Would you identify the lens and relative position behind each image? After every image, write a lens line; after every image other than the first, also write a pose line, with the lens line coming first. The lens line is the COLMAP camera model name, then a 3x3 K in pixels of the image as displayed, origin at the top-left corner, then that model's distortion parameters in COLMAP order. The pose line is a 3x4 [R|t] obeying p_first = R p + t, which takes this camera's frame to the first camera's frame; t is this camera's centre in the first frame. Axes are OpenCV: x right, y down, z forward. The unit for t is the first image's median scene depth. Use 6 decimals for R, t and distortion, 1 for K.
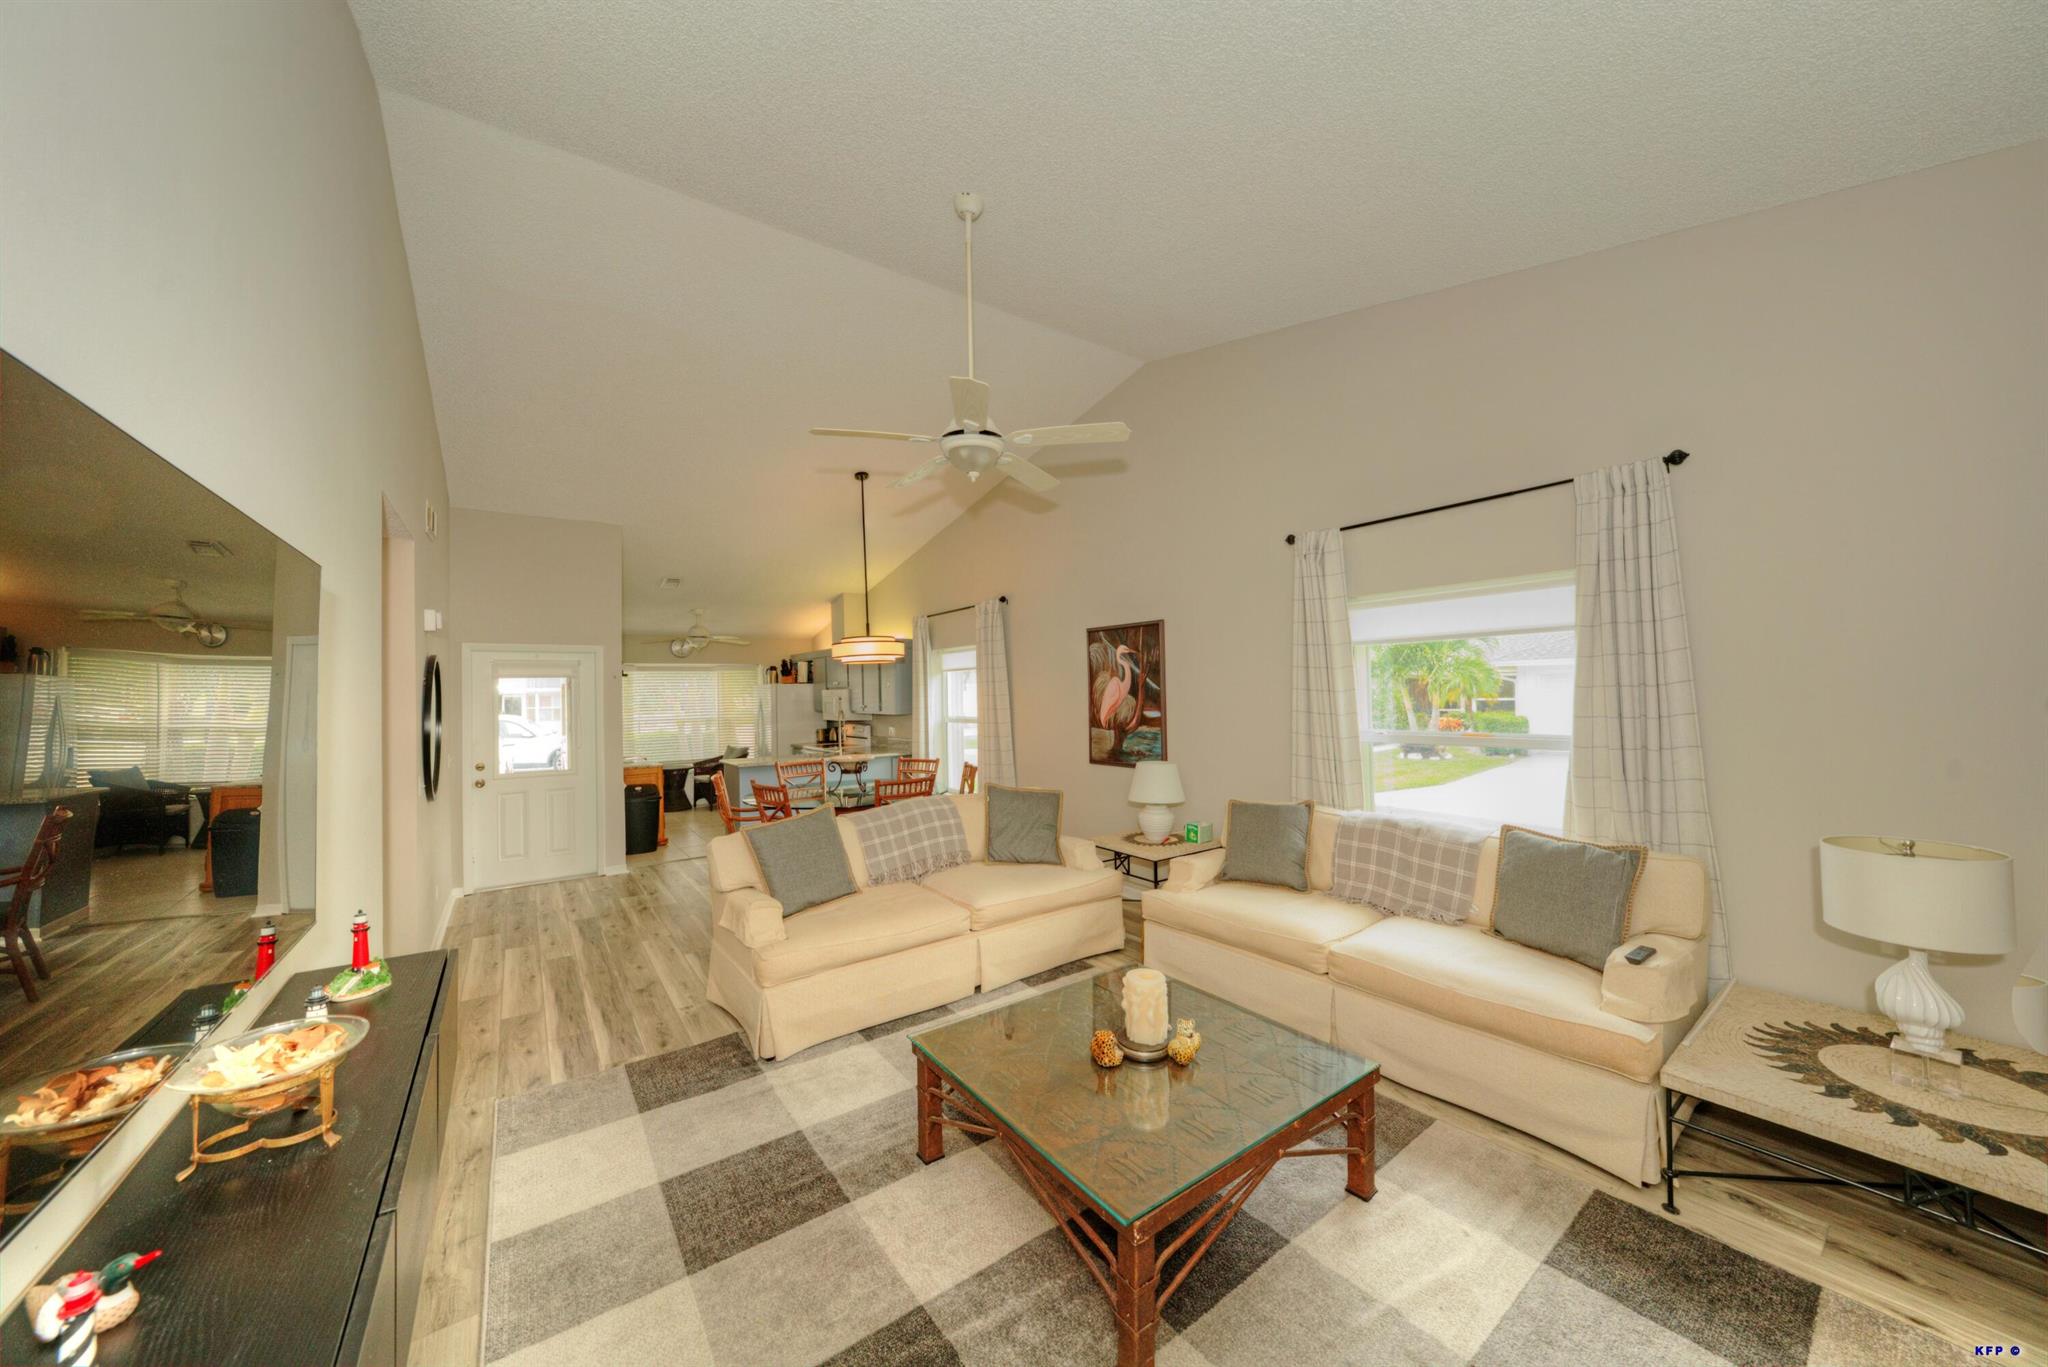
lens RADIAL K [[702.4, 0, 1027.1], [0, 702.4, 681.4], [0, 0, 1]] dist [-0.027060, 0.007267]
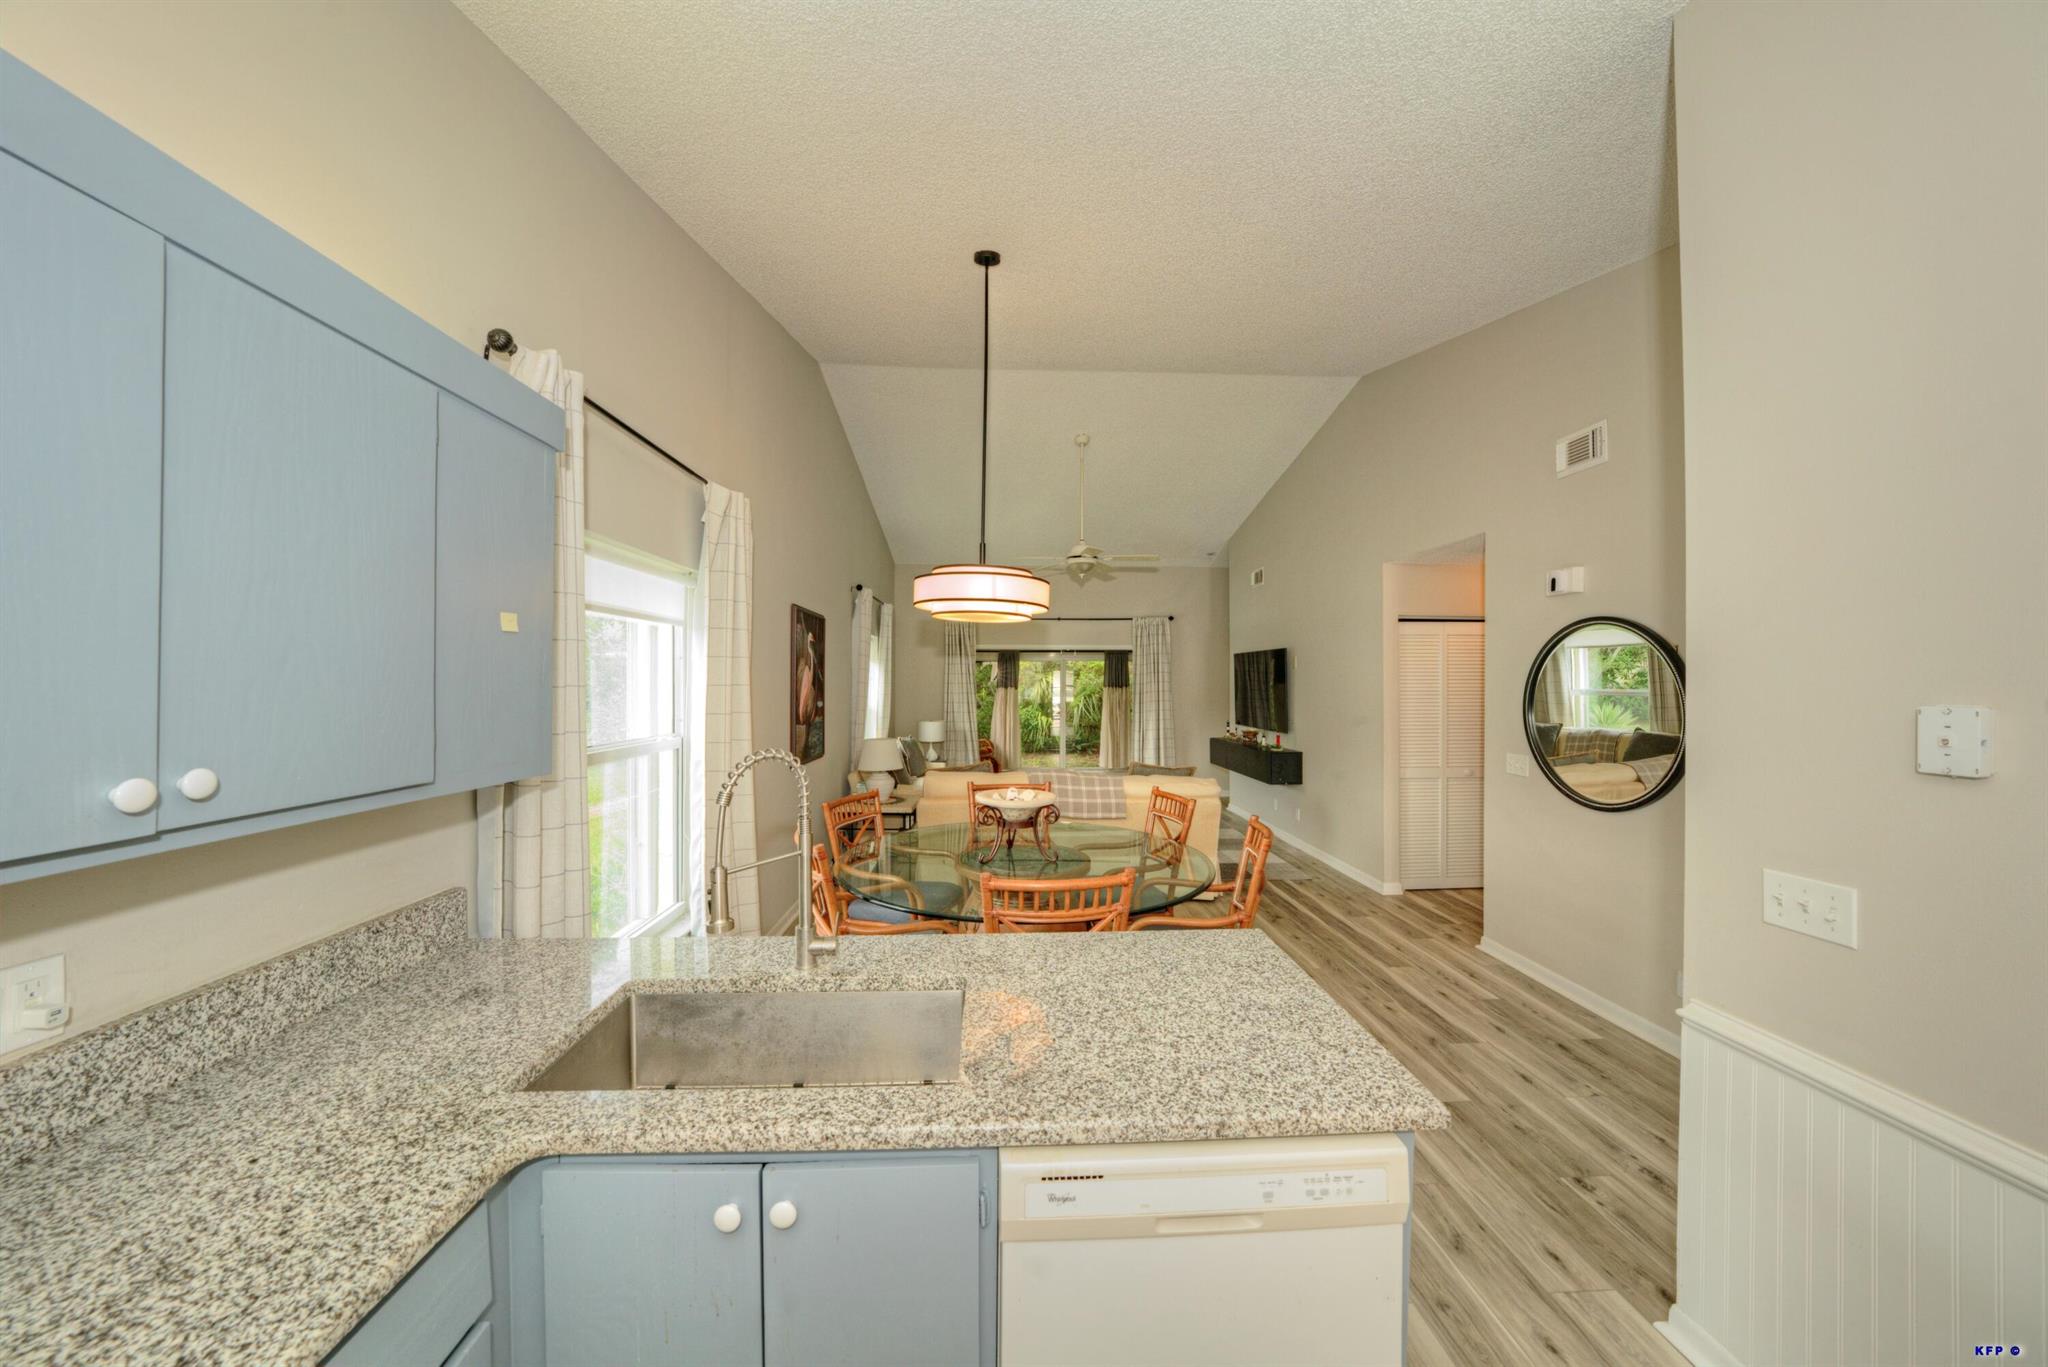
lens RADIAL K [[702.4, 0, 1027.1], [0, 702.4, 681.4], [0, 0, 1]] dist [-0.027060, 0.007267]
pose [[-0.834134, 0.018897, 0.551238, -0.756288], [0.005527, 0.999649, -0.025905, 0.048157], [-0.551534, -0.018561, -0.833946, 1.976883]]
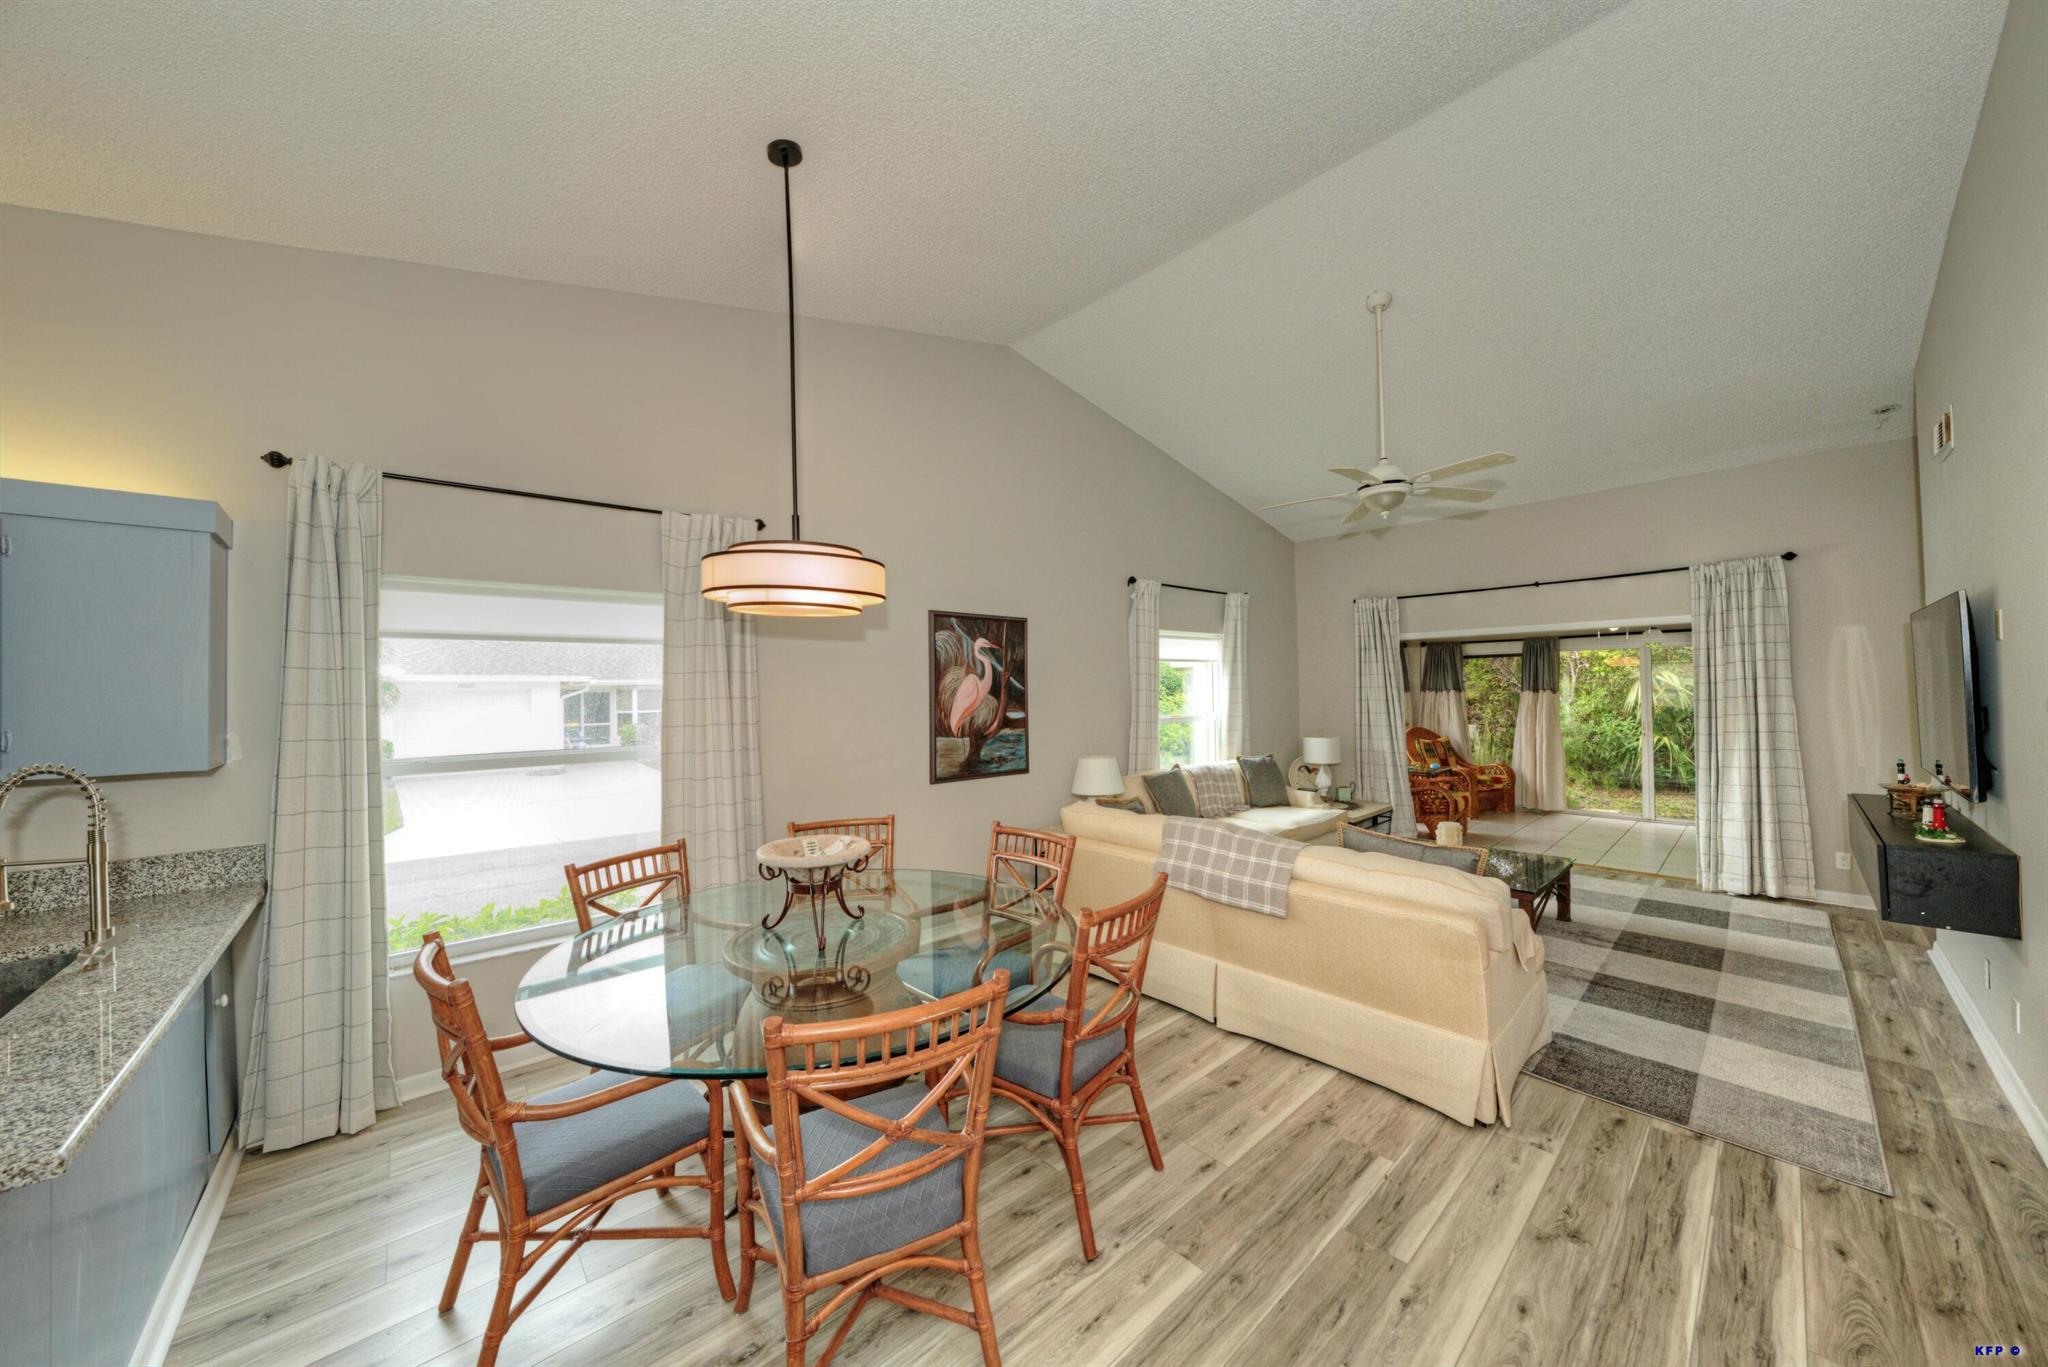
lens RADIAL K [[702.4, 0, 1027.1], [0, 702.4, 681.4], [0, 0, 1]] dist [-0.027060, 0.007267]
pose [[-0.104399, 0.034688, 0.993930, -0.898343], [0.000216, 0.999392, -0.034856, 0.039659], [-0.994535, -0.003424, -0.104344, 1.264200]]
